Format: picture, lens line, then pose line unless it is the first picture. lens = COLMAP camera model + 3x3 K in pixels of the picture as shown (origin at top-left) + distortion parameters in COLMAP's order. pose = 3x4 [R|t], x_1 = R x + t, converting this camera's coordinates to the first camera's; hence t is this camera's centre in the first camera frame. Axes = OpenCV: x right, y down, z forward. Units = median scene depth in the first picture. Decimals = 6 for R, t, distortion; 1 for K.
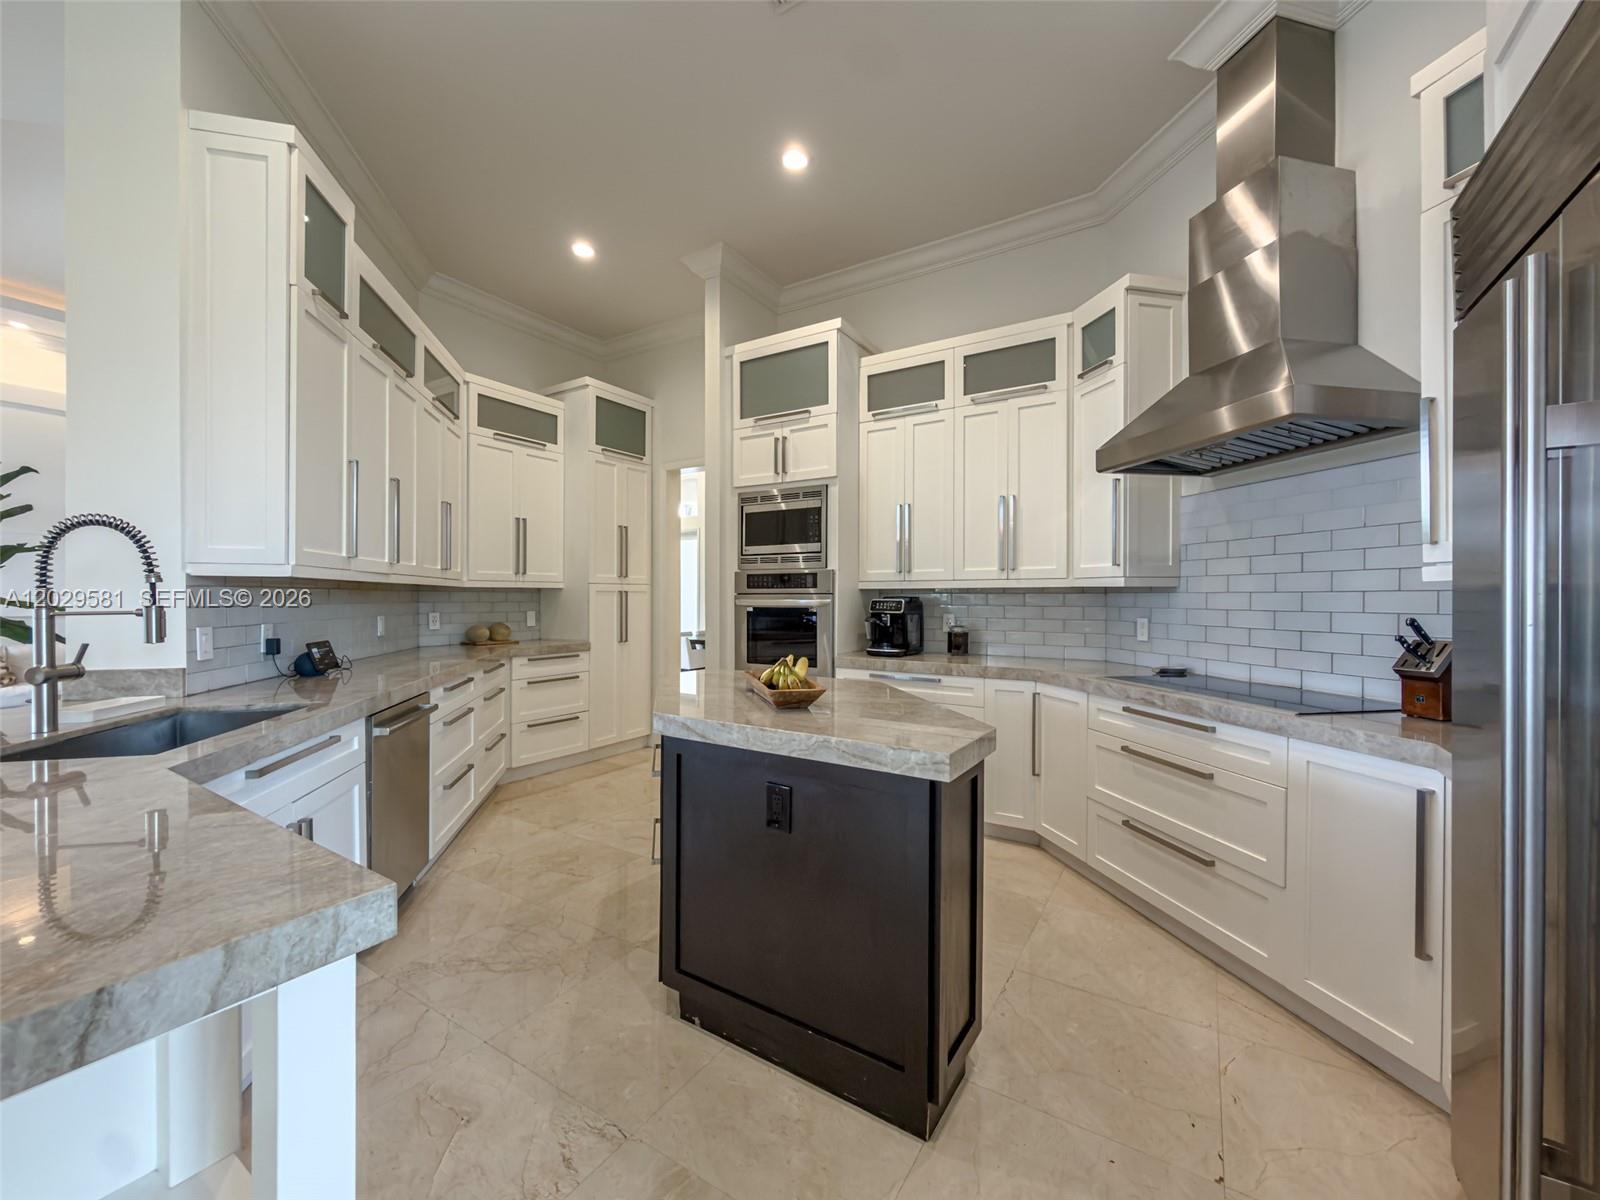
lens RADIAL K [[636.3, 0, 796.8], [0, 636.3, 599.0], [0, 0, 1]] dist [-0.002846, -0.000333]
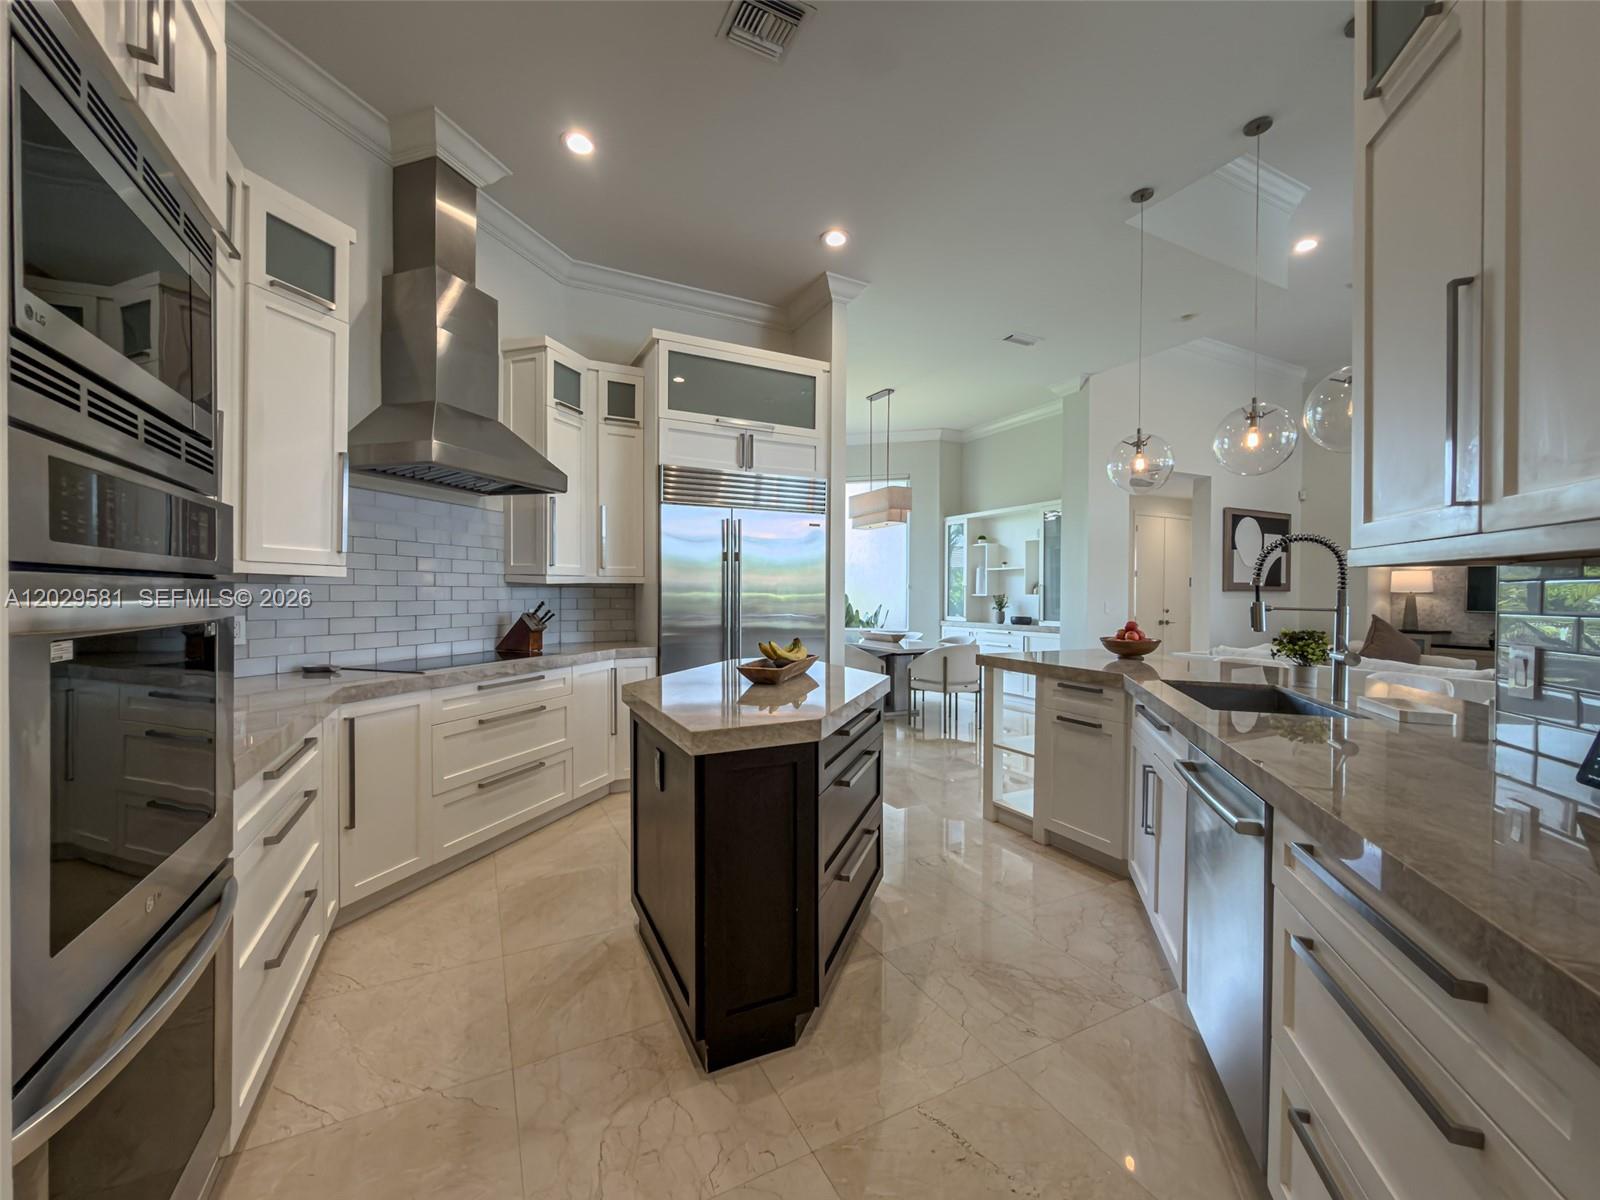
lens RADIAL K [[636.3, 0, 805.5], [0, 636.3, 602.8], [0, 0, 1]] dist [-0.002846, -0.000333]
pose [[-0.862899, -0.013122, 0.505206, -0.434932], [-0.005037, 0.999837, 0.017366, -0.002442], [-0.505351, 0.012440, -0.862824, 1.297142]]
